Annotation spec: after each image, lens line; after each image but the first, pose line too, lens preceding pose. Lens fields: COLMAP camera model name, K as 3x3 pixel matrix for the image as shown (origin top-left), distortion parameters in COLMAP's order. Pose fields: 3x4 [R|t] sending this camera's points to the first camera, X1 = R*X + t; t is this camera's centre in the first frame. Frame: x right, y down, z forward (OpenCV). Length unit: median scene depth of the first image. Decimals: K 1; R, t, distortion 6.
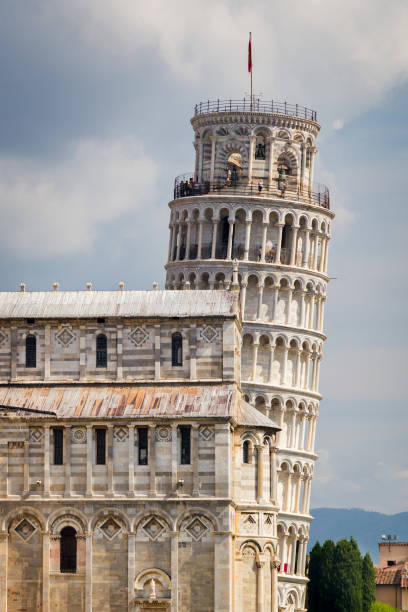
lens RADIAL K [[2697.2, 0, 204.0], [0, 2697.2, 306.0], [0, 0, 1]] dist [0.199462, -4.670435]
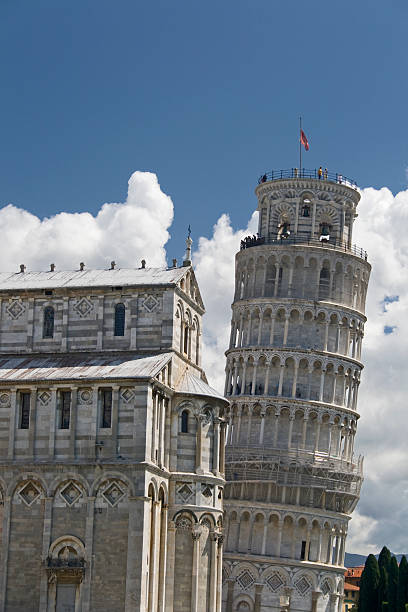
lens RADIAL K [[1448.4, 0, 204.0], [0, 1448.4, 306.0], [0, 0, 1]] dist [0.124084, -0.083712]
pose [[0.986382, -0.010477, -0.164137, 0.110220], [-0.004689, 0.995772, -0.091736, 0.060682], [0.164404, 0.091257, 0.982163, 0.473265]]
